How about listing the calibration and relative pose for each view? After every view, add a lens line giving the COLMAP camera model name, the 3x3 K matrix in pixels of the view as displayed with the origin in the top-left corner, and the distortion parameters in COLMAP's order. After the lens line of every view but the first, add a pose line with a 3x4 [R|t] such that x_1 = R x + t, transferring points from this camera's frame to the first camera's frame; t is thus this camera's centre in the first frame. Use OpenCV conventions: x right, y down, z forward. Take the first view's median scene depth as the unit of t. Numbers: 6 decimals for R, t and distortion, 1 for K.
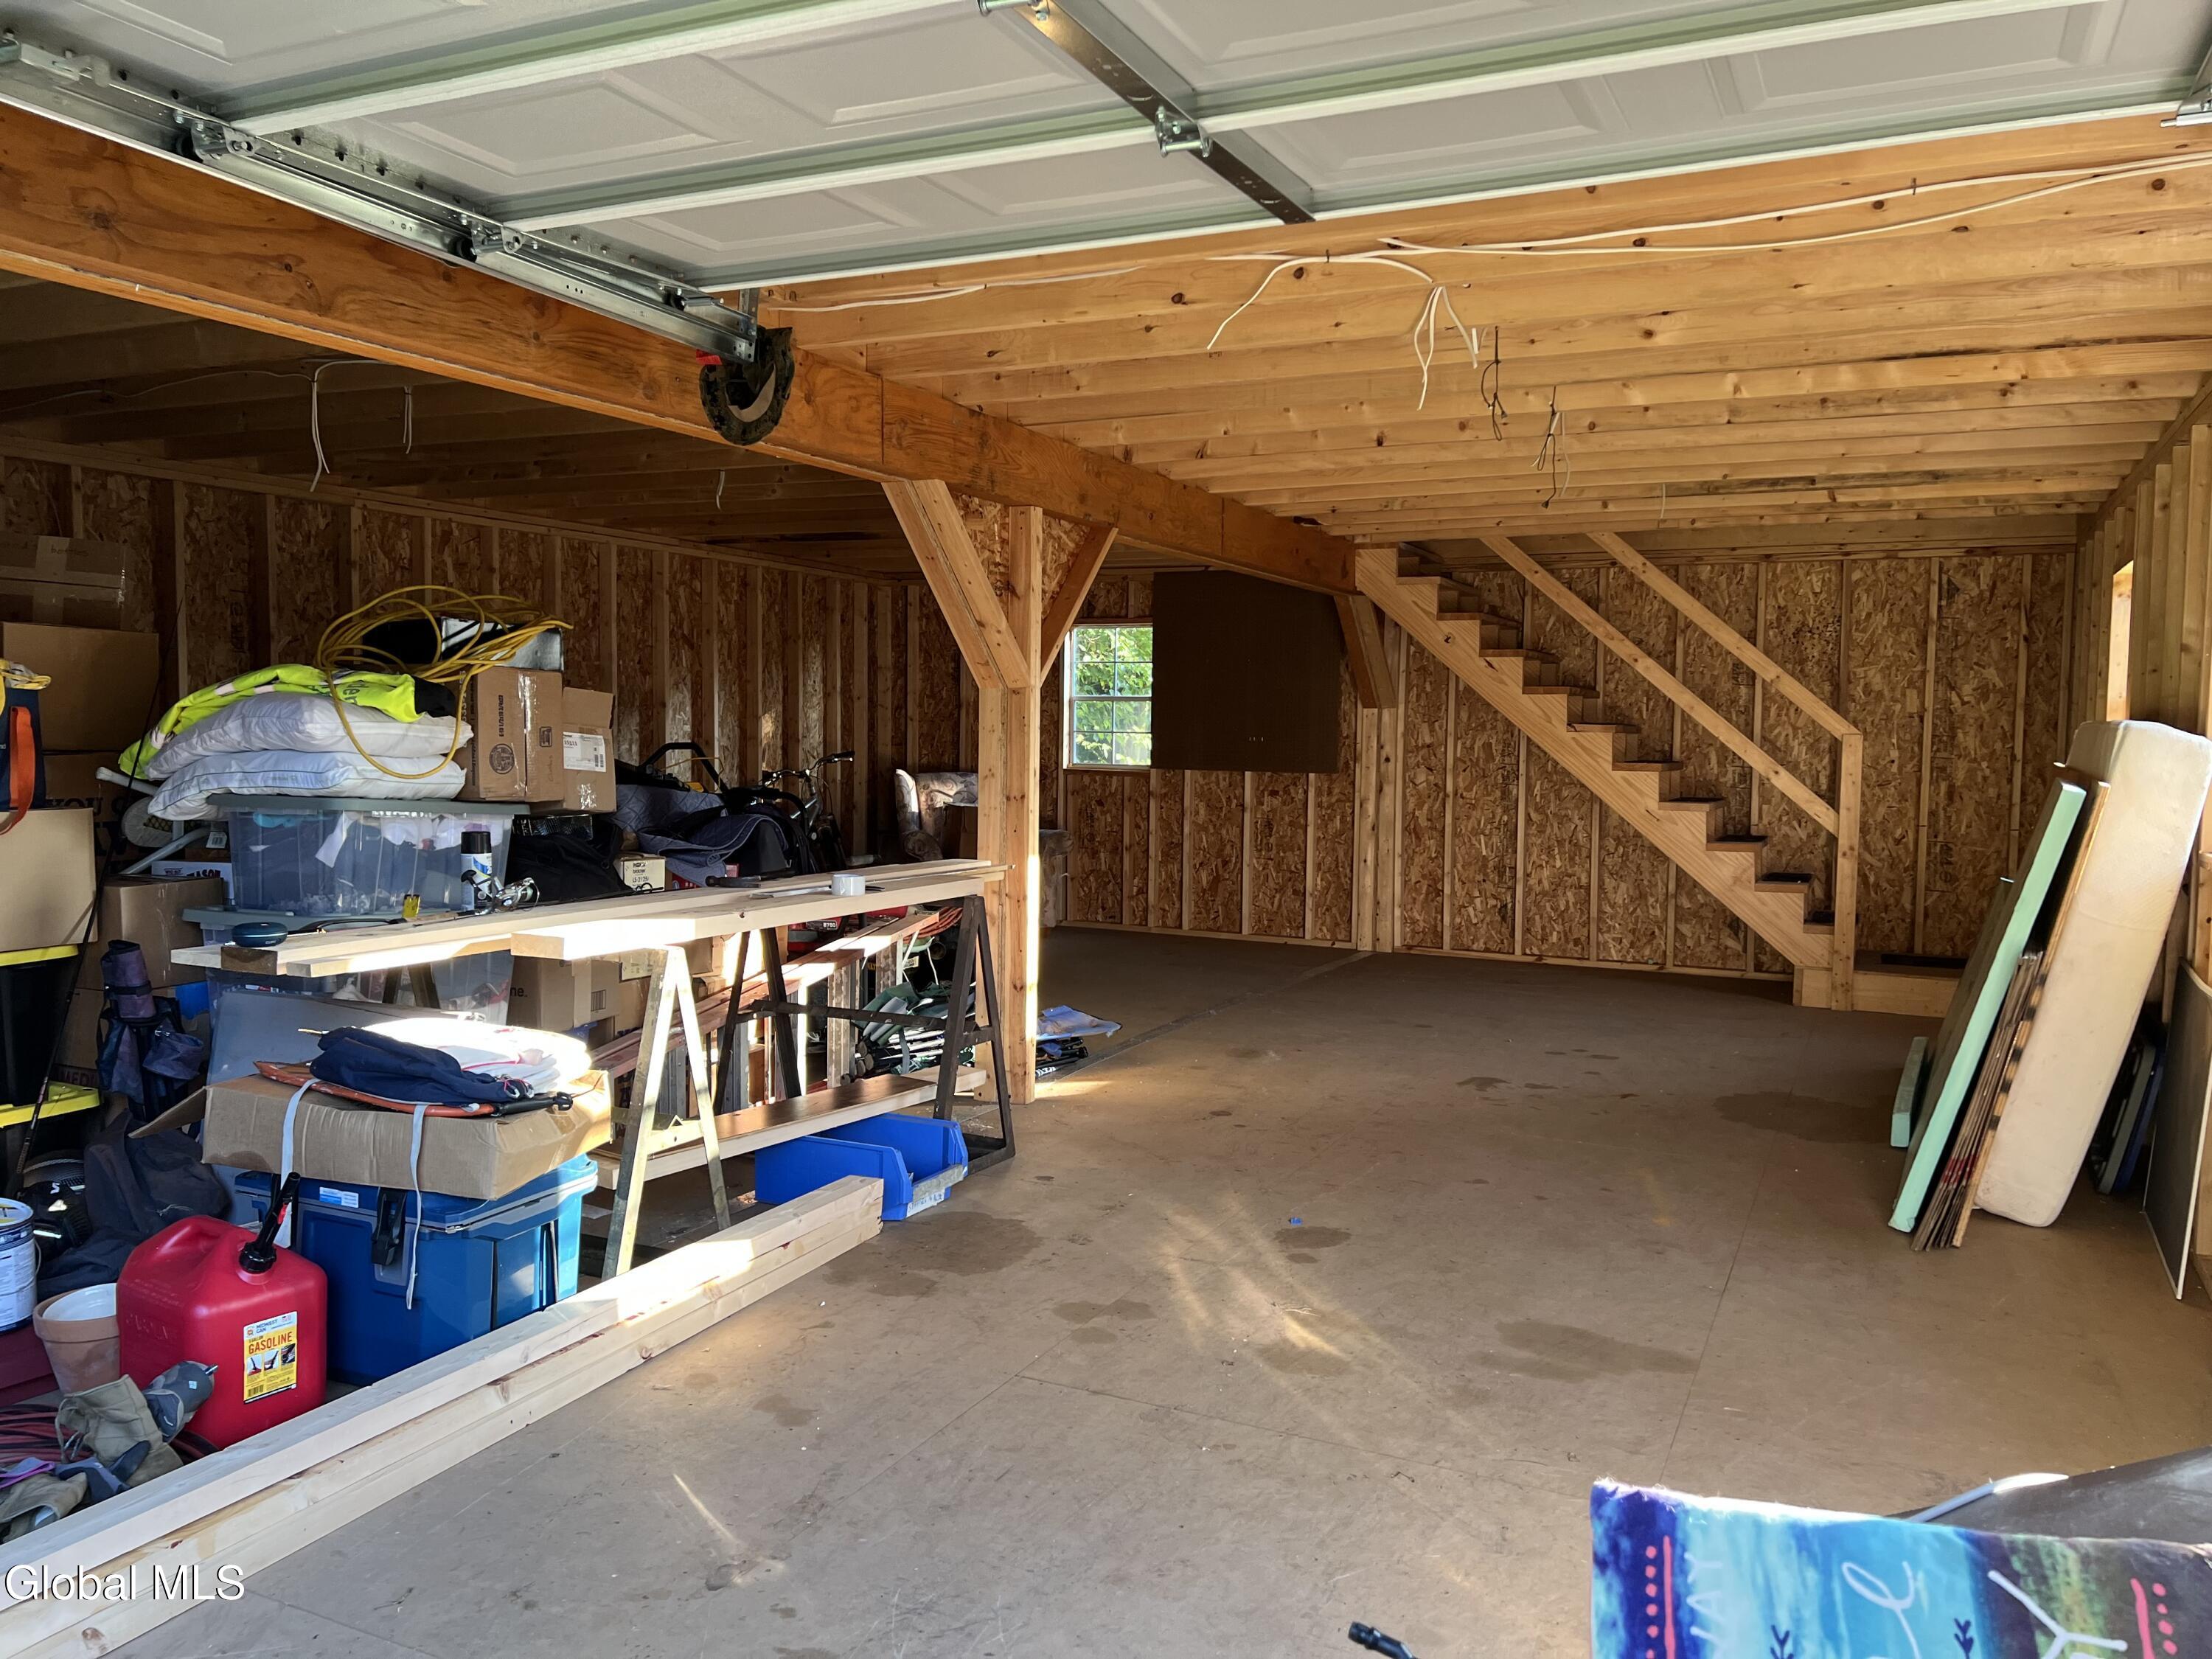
lens RADIAL K [[1654.2, 0, 1106.9], [0, 1654.2, 826.2], [0, 0, 1]] dist [0.065402, -0.076122]
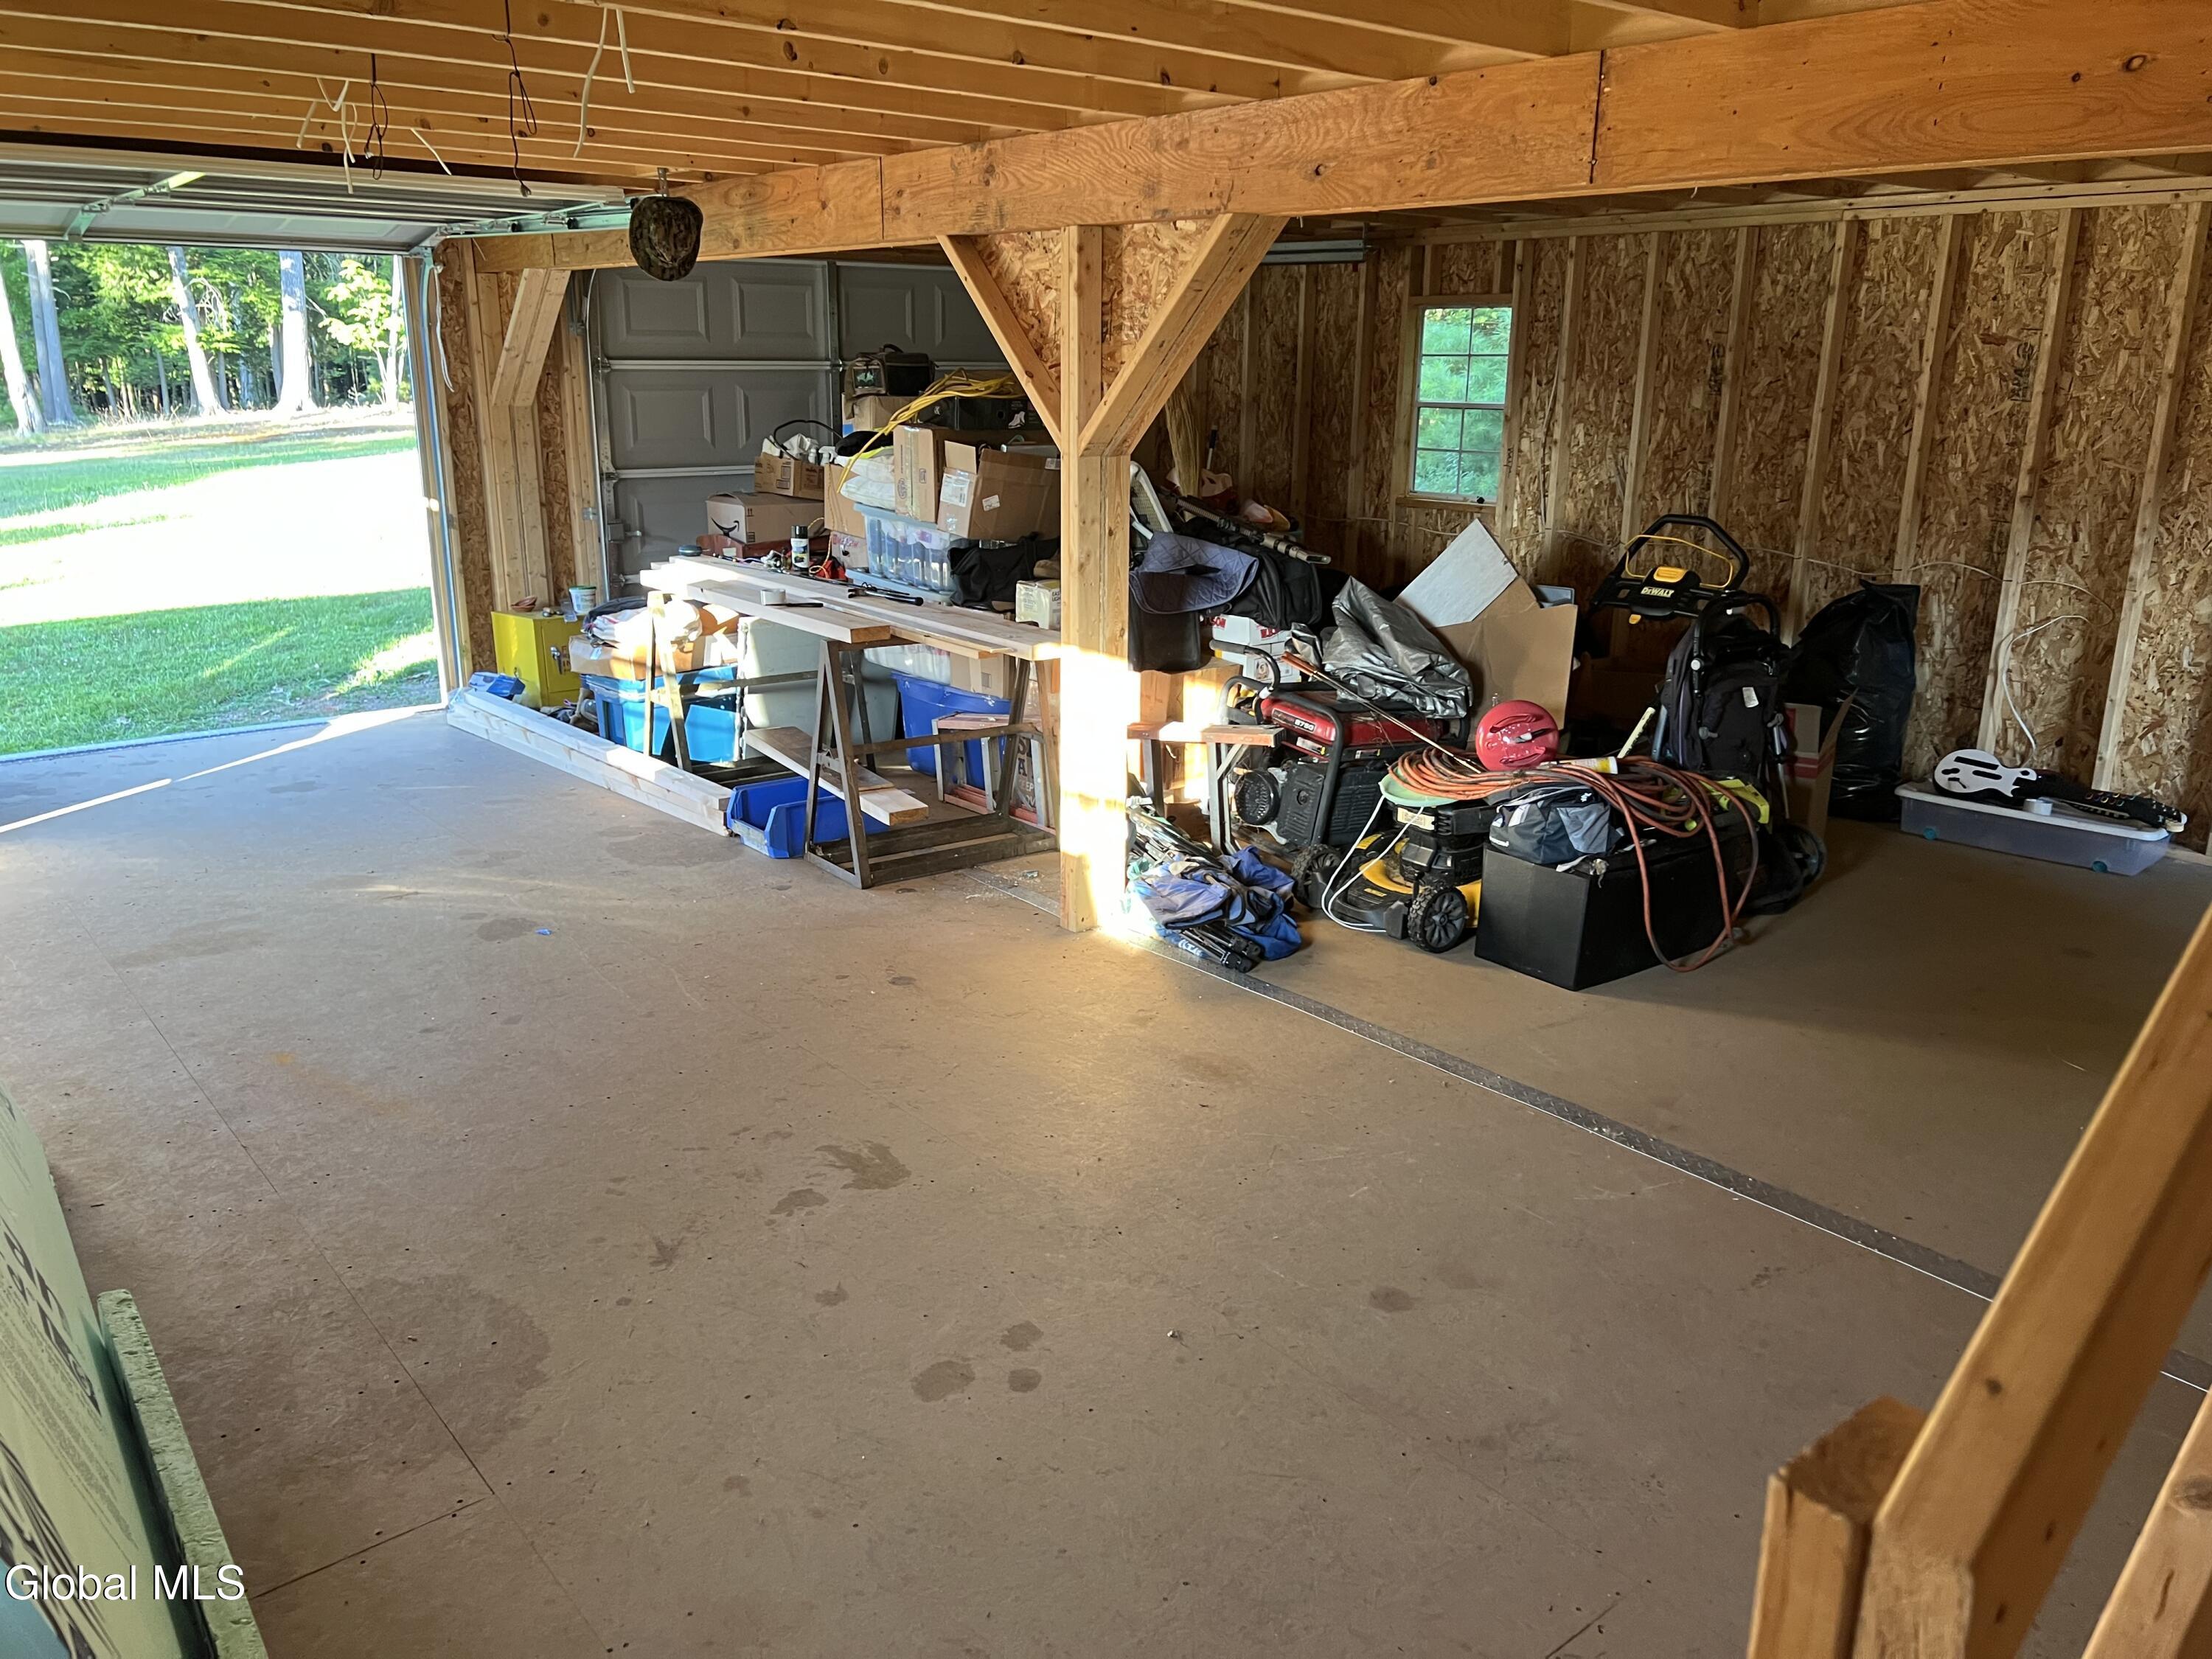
lens RADIAL K [[1654.2, 0, 1102.8], [0, 1654.2, 829.1], [0, 0, 1]] dist [0.065402, -0.076122]
pose [[-0.429501, 0.227956, -0.873822, 0.966870], [-0.068407, 0.956624, 0.283180, -0.188461], [0.900472, 0.181402, -0.395278, 1.845802]]
